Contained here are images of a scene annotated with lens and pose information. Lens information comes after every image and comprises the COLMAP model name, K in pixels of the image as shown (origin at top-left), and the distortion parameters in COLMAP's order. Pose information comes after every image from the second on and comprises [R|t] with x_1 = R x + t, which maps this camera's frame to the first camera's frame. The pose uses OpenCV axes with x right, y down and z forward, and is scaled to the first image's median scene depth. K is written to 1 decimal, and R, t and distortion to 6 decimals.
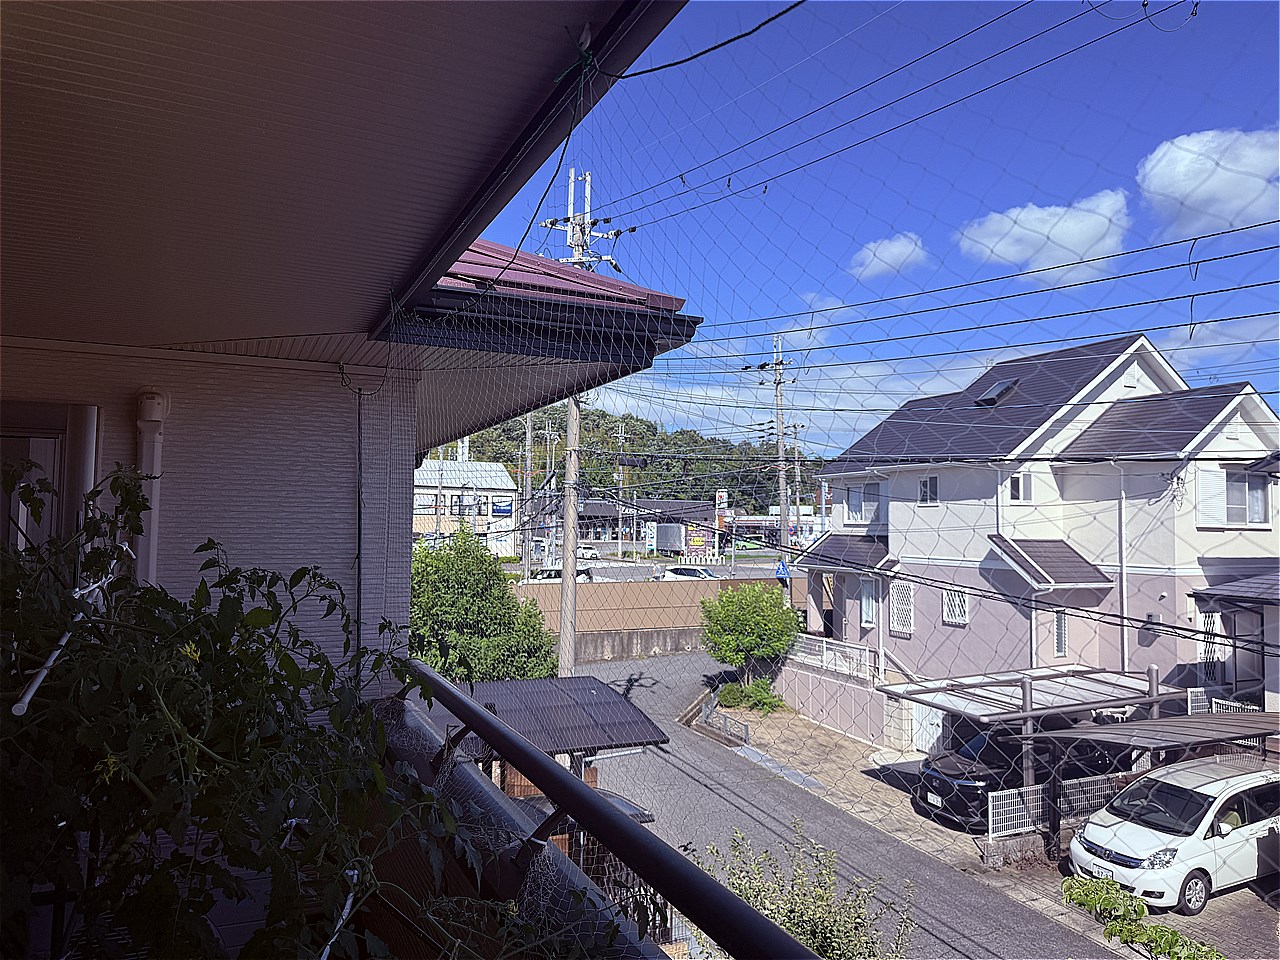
lens RADIAL K [[898.7, 0, 640.0], [0, 898.7, 480.0], [0, 0, 1]] dist [-0.001103, -0.006416]
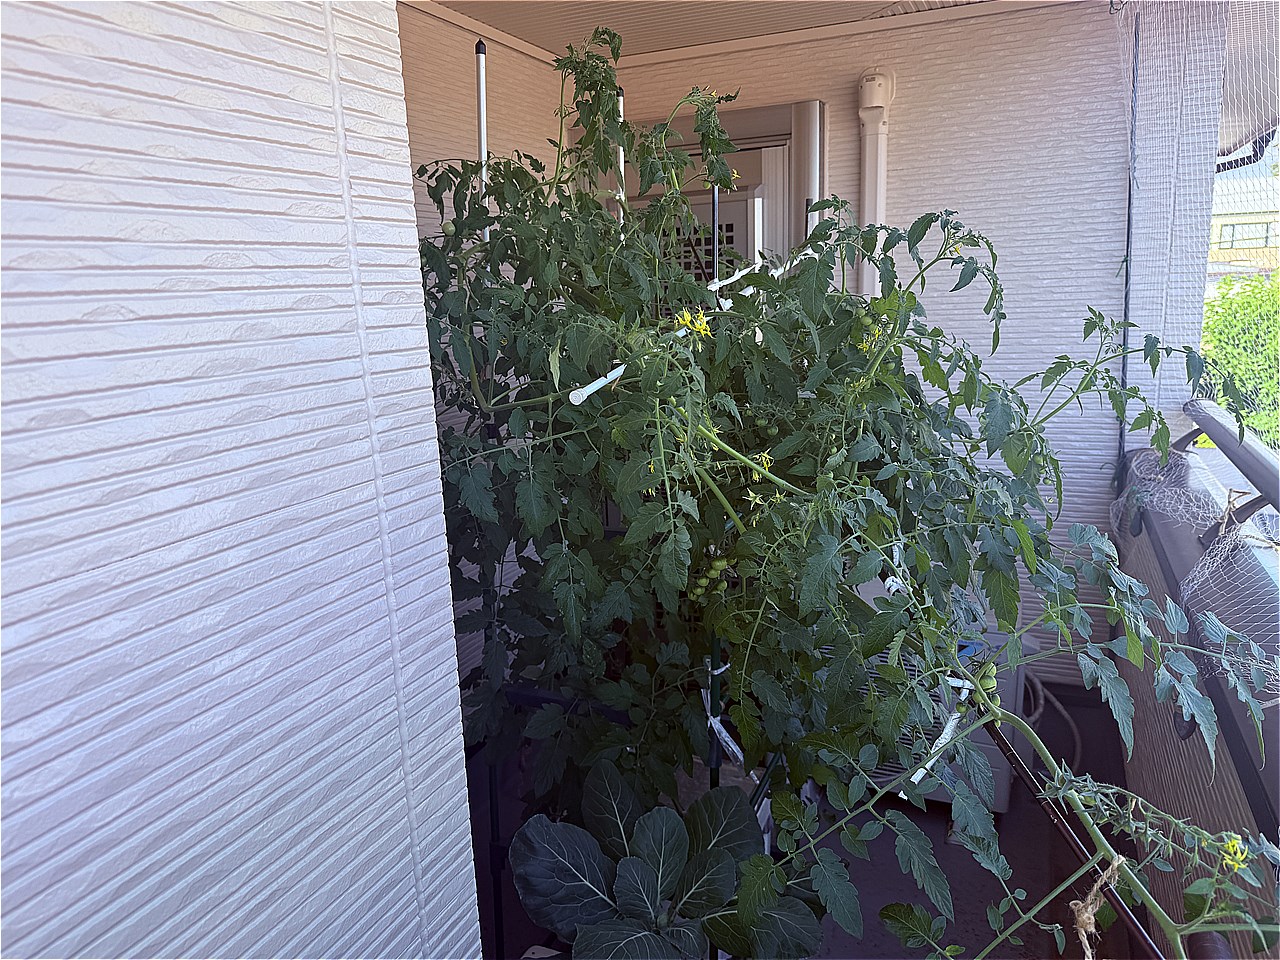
lens RADIAL K [[898.7, 0, 640.0], [0, 898.7, 480.0], [0, 0, 1]] dist [-0.001103, -0.006416]
pose [[0.662839, 0.123088, -0.738576, -0.007812], [0.084932, 0.967670, 0.237490, 0.054522], [0.743930, -0.220146, 0.630955, 0.197007]]
